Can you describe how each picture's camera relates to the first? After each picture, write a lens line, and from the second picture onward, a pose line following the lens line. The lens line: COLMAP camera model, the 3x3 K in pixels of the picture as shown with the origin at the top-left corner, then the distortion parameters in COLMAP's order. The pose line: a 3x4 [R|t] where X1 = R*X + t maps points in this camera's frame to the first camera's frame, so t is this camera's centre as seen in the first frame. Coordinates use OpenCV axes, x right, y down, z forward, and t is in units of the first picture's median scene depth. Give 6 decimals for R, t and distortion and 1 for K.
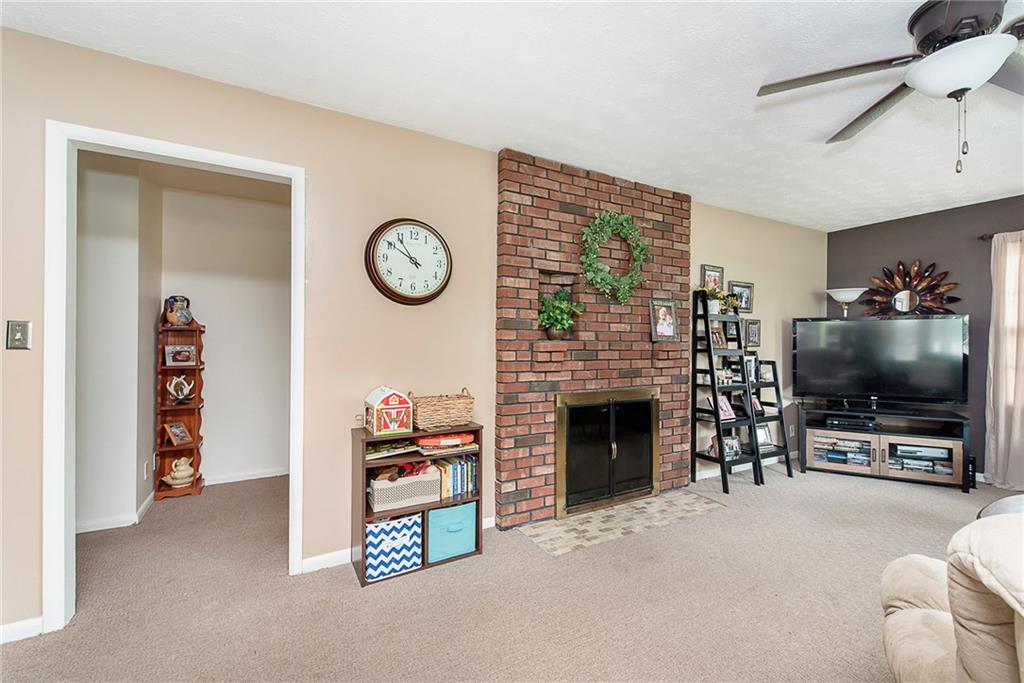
lens RADIAL K [[438.8, 0, 539.2], [0, 438.8, 340.0], [0, 0, 1]] dist [0.017886, -0.006971]
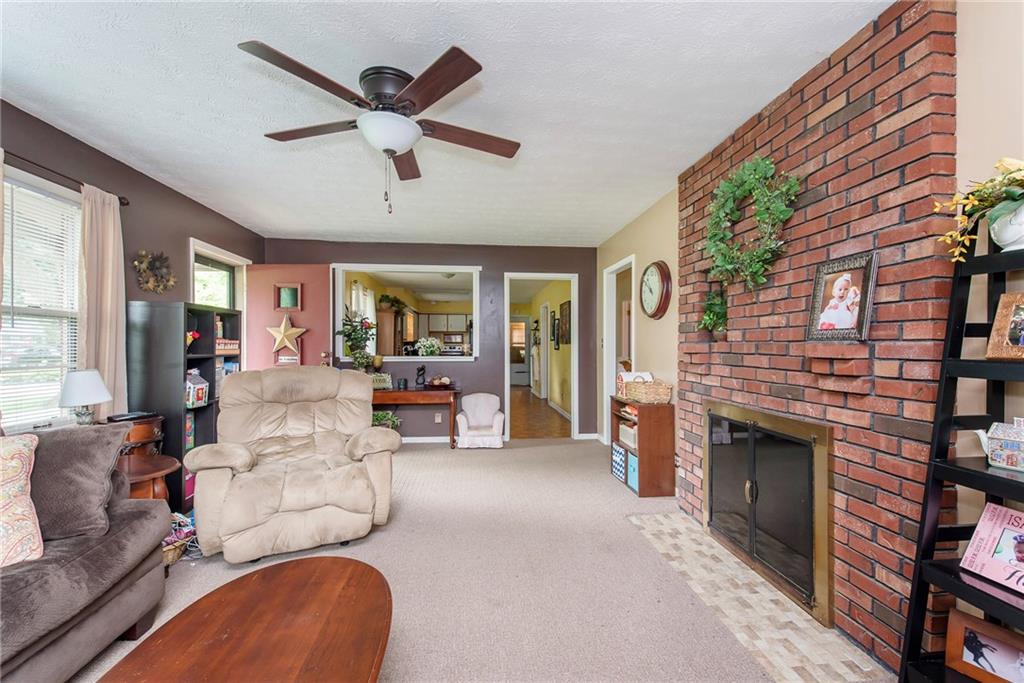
lens RADIAL K [[438.8, 0, 517.6], [0, 438.8, 344.2], [0, 0, 1]] dist [0.017886, -0.006971]
pose [[-0.418166, -0.008705, -0.908329, 0.856073], [0.001160, 0.999948, -0.010116, 0.011719], [0.908370, -0.005284, -0.418134, 0.821278]]
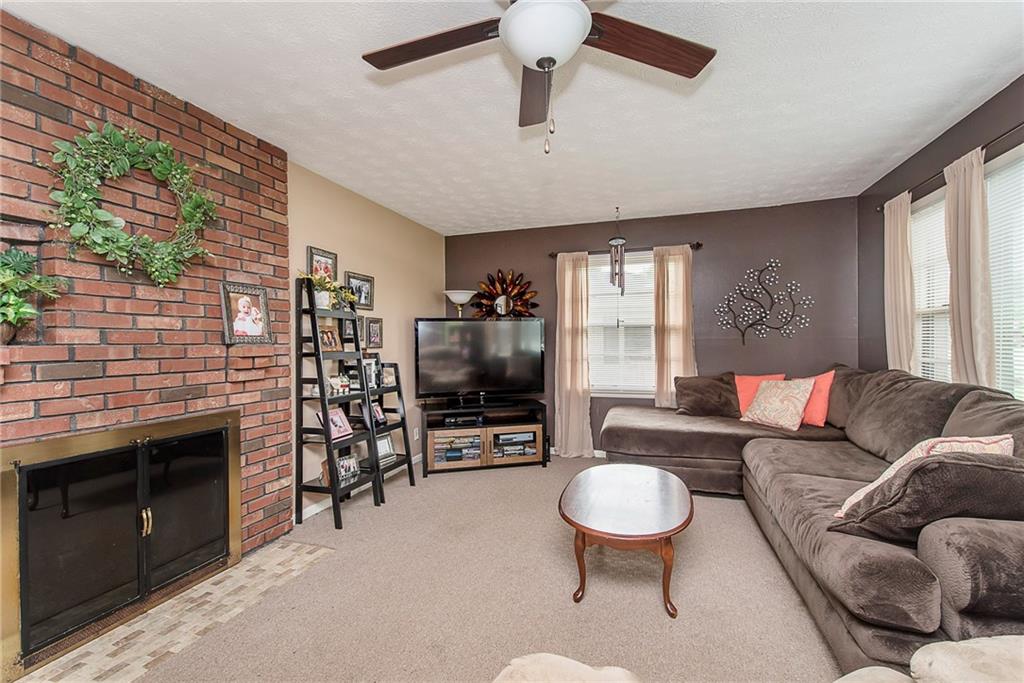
lens RADIAL K [[438.8, 0, 513.6], [0, 438.8, 345.1], [0, 0, 1]] dist [0.017886, -0.006971]
pose [[0.756277, -0.017717, 0.654012, 0.134228], [0.013072, 0.999843, 0.011968, 0.002275], [-0.654121, -0.000502, 0.756390, 0.163254]]
